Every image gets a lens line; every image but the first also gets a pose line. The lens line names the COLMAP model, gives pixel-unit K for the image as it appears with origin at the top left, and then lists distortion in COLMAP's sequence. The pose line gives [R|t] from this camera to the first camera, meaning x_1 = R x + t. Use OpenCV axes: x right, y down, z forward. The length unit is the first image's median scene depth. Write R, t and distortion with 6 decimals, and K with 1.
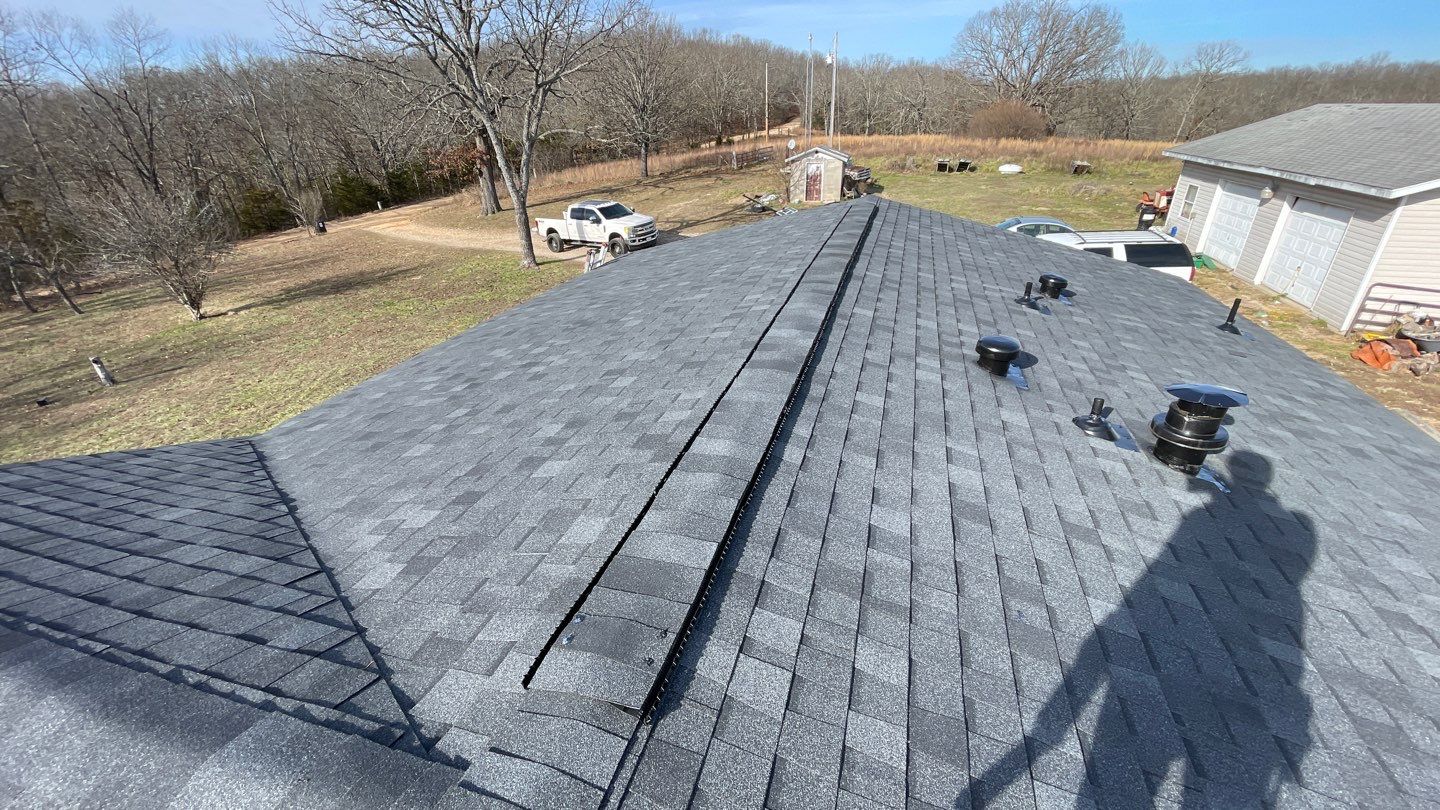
lens RADIAL K [[574.1, 0, 720.0], [0, 574.1, 405.0], [0, 0, 1]] dist [-0.011444, 0.009969]
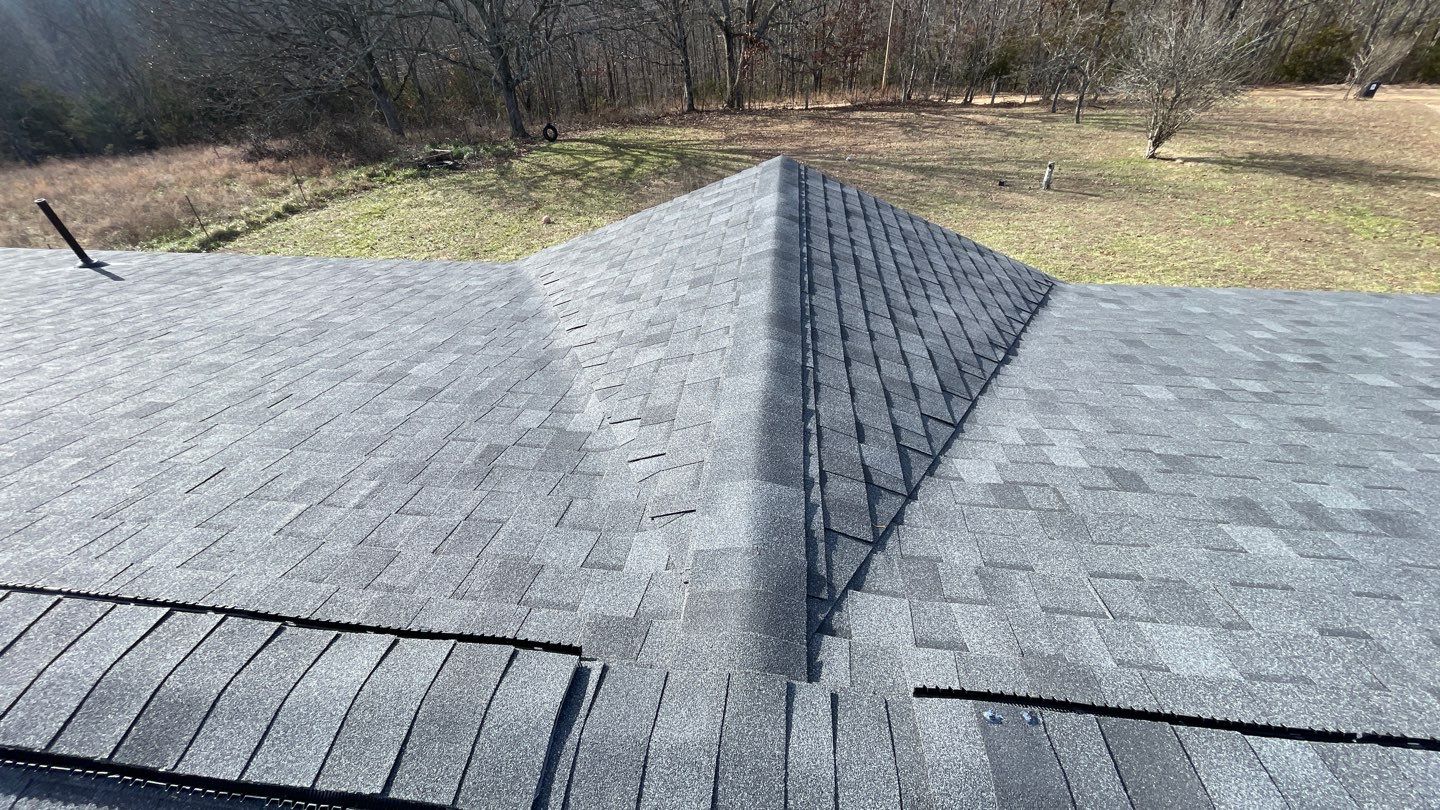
lens RADIAL K [[590.3, 0, 717.6], [0, 590.3, 397.9], [0, 0, 1]] dist [-0.001163, 0.000337]
pose [[0.186675, 0.610577, -0.769642, 0.000046], [-0.439058, 0.752673, 0.490623, -0.050458], [0.878852, 0.246331, 0.408584, 0.125721]]
